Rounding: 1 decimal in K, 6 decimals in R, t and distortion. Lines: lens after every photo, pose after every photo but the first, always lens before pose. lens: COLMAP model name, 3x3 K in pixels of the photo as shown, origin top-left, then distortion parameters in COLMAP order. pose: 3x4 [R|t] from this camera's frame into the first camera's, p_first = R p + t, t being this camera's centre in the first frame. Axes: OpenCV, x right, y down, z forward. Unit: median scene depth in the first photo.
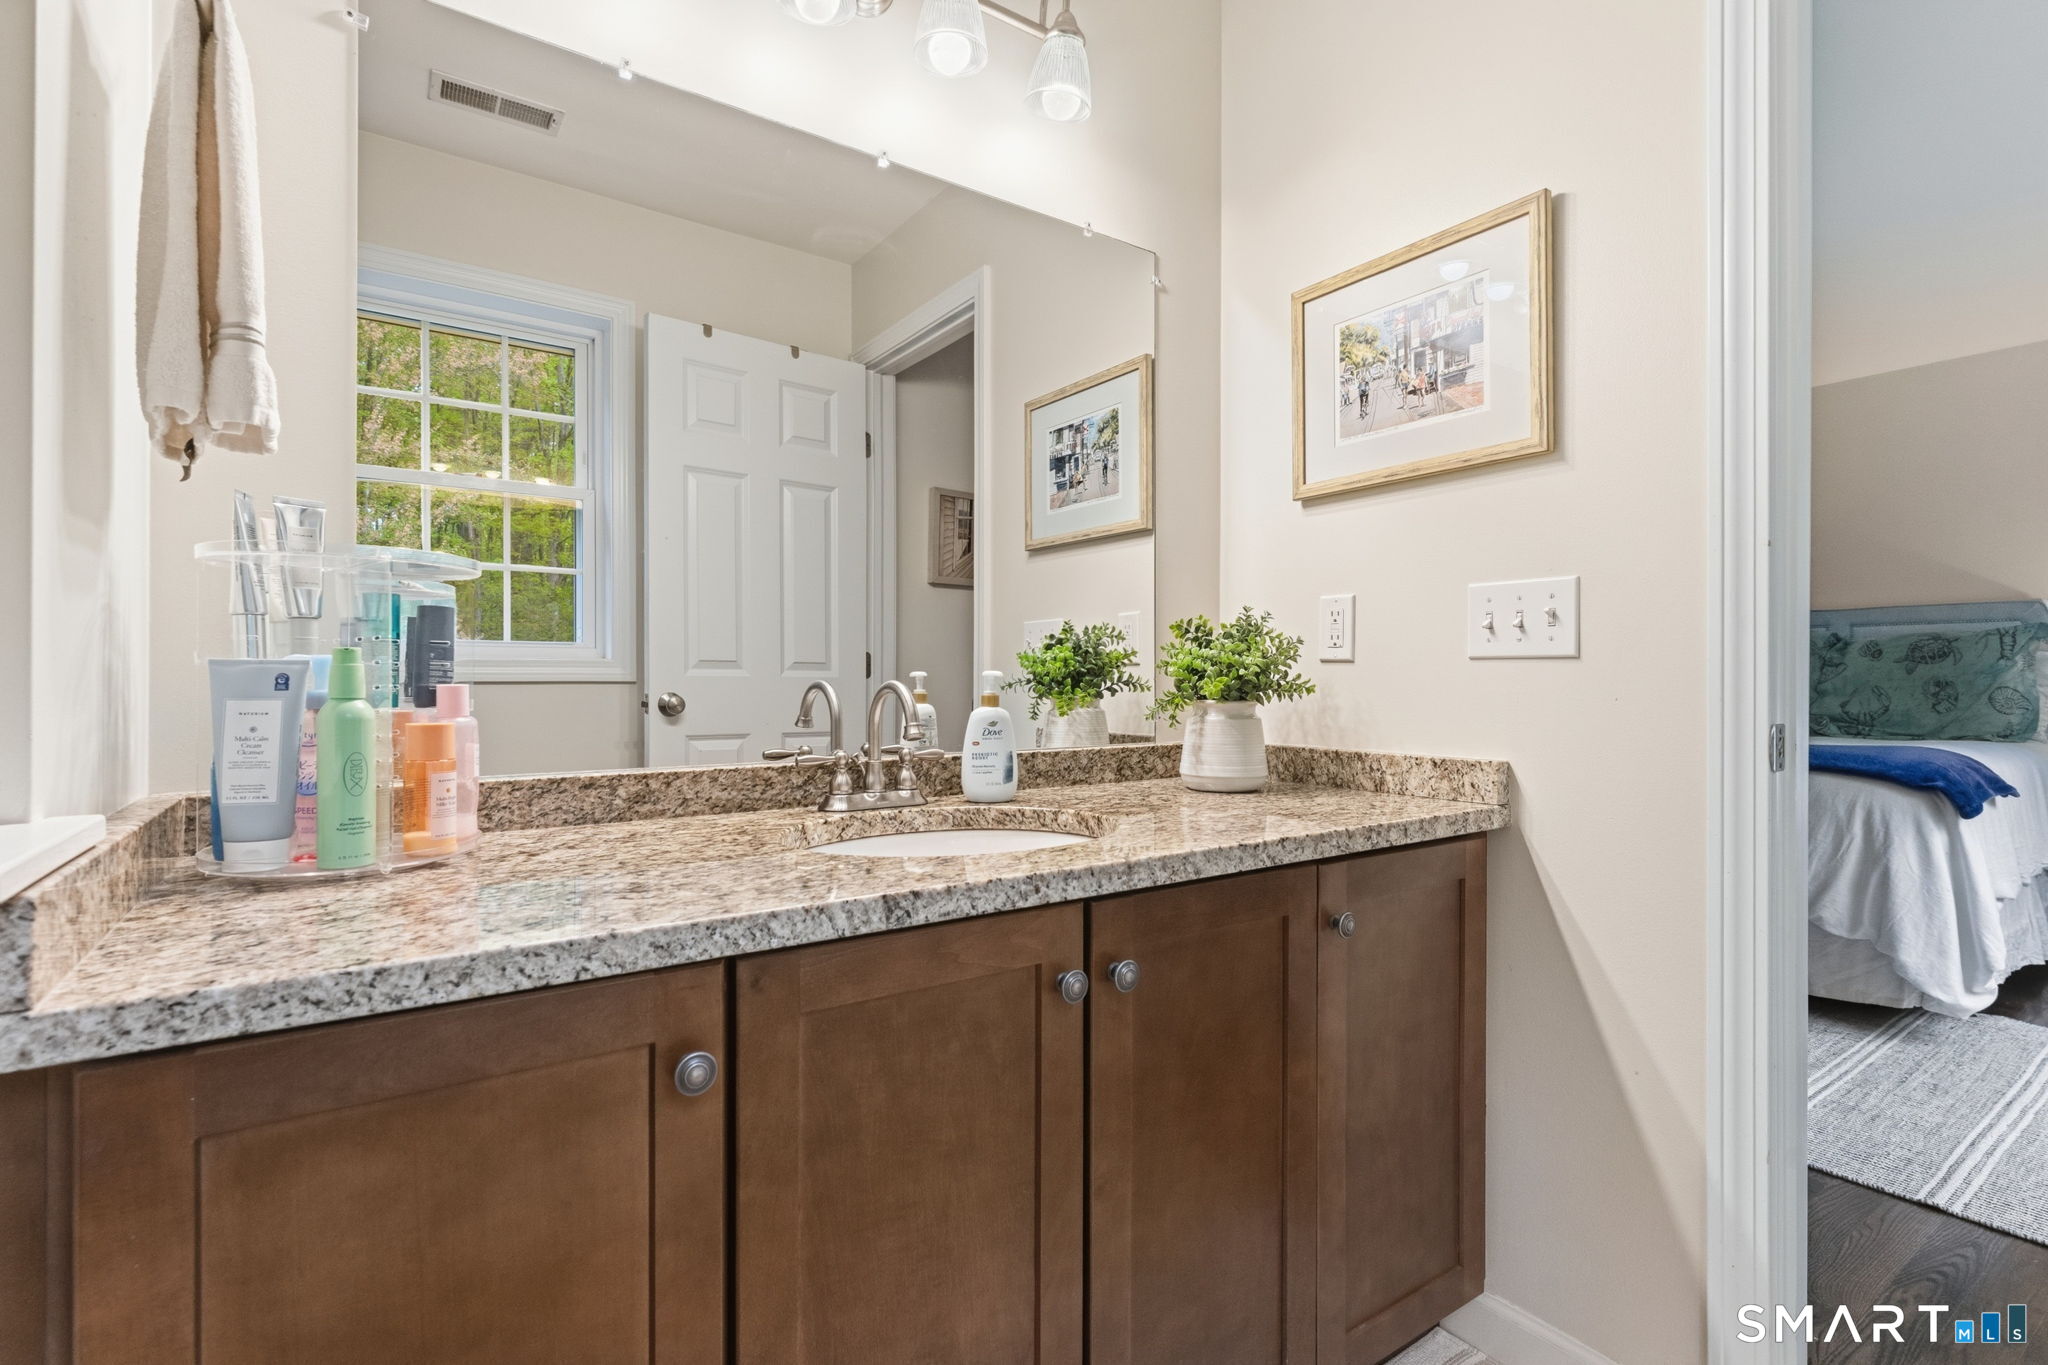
lens RADIAL K [[937.8, 0, 1024.6], [0, 937.8, 680.2], [0, 0, 1]] dist [0.001605, -0.000944]
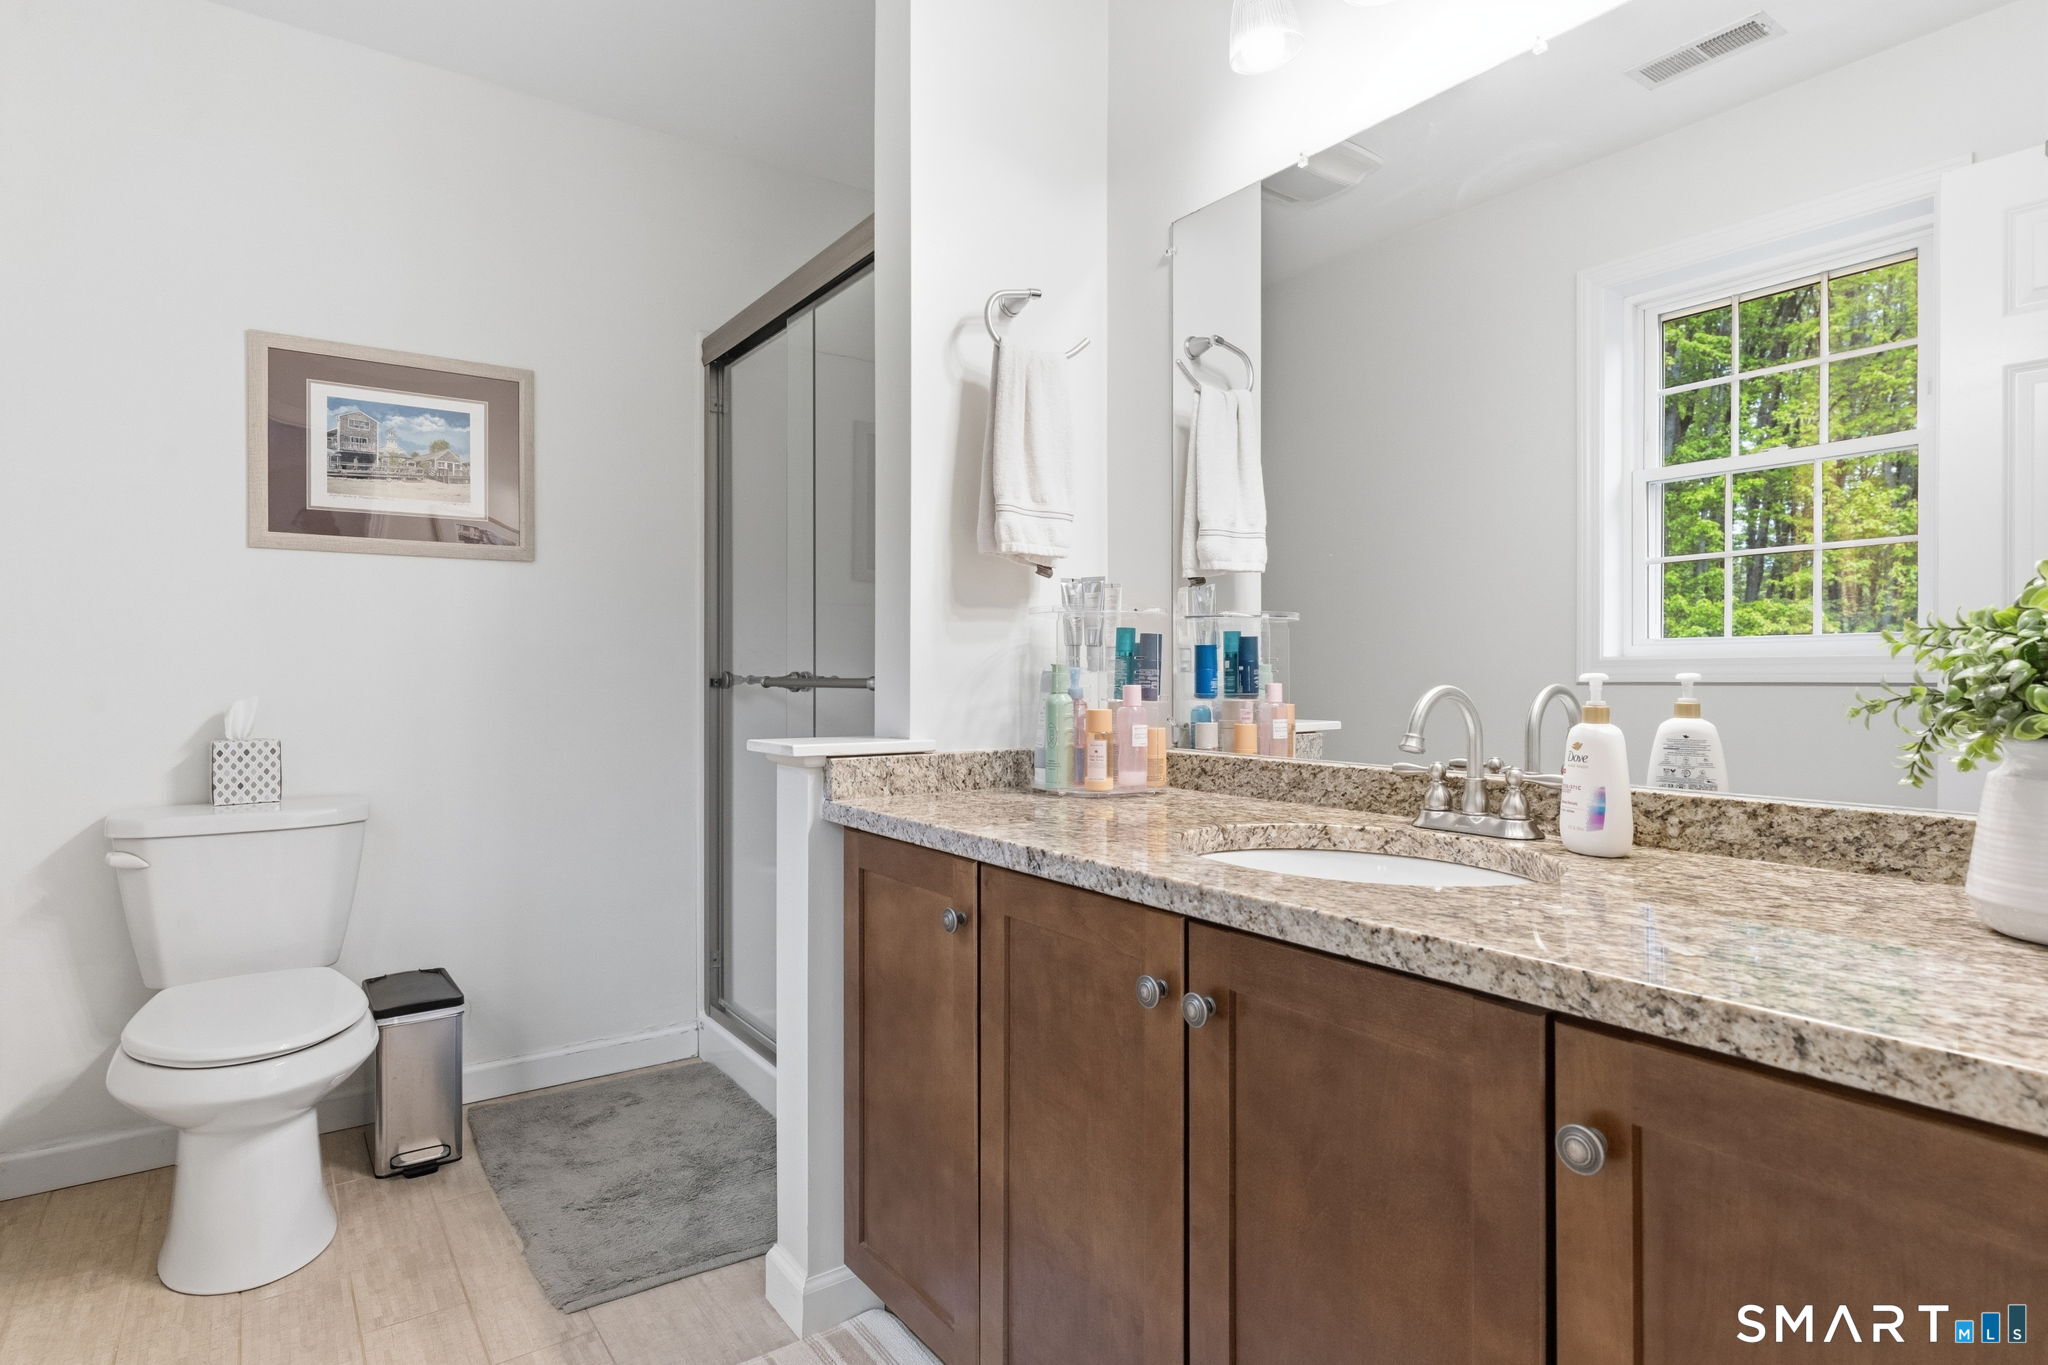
lens RADIAL K [[1037.2, 0, 1026.3], [0, 1037.2, 680.1], [0, 0, 1]] dist [-0.005693, 0.000253]
pose [[0.036229, 0.004857, -0.999332, 0.934137], [-0.000584, 0.999988, 0.004839, -0.010183], [0.999343, 0.000408, 0.036231, 0.669690]]
